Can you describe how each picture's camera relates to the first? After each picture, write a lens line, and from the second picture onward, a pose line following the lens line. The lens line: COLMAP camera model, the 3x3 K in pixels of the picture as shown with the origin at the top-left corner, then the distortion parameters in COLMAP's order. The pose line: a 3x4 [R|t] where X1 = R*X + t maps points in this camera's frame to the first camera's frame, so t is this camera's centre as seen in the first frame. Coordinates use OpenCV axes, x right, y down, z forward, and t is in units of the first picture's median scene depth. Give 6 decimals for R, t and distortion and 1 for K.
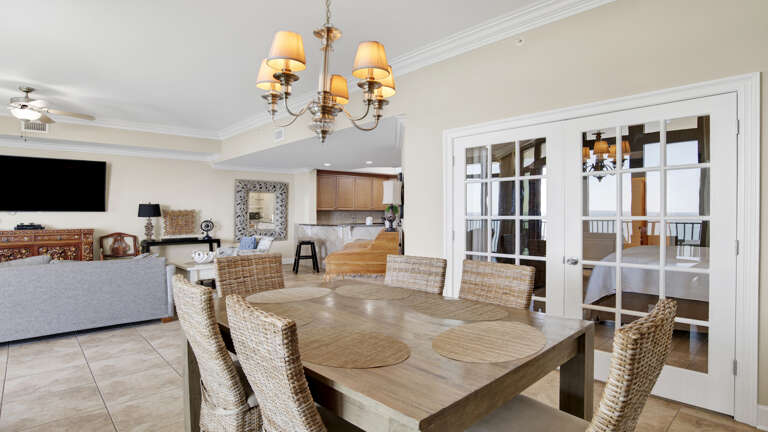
lens RADIAL K [[412.8, 0, 379.4], [0, 412.8, 210.1], [0, 0, 1]] dist [-0.005131, -0.000816]
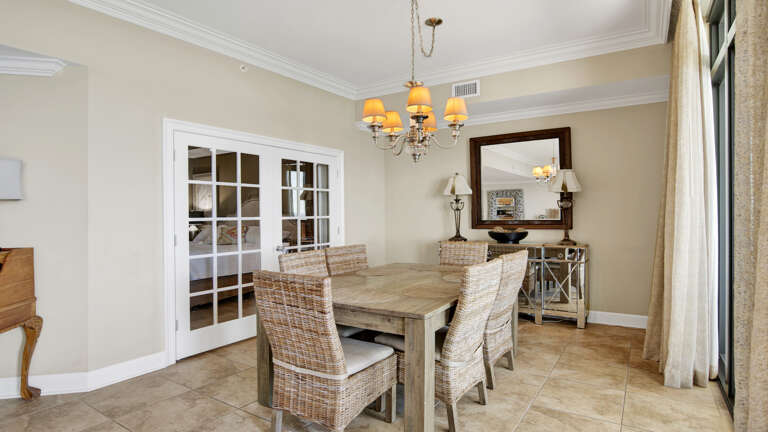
lens RADIAL K [[412.8, 0, 379.4], [0, 412.8, 210.1], [0, 0, 1]] dist [-0.005131, -0.000816]
pose [[-0.252232, 0.011332, 0.967601, -1.768775], [0.002050, 0.999935, -0.011176, 0.014842], [-0.967665, -0.000836, -0.252239, 1.823199]]
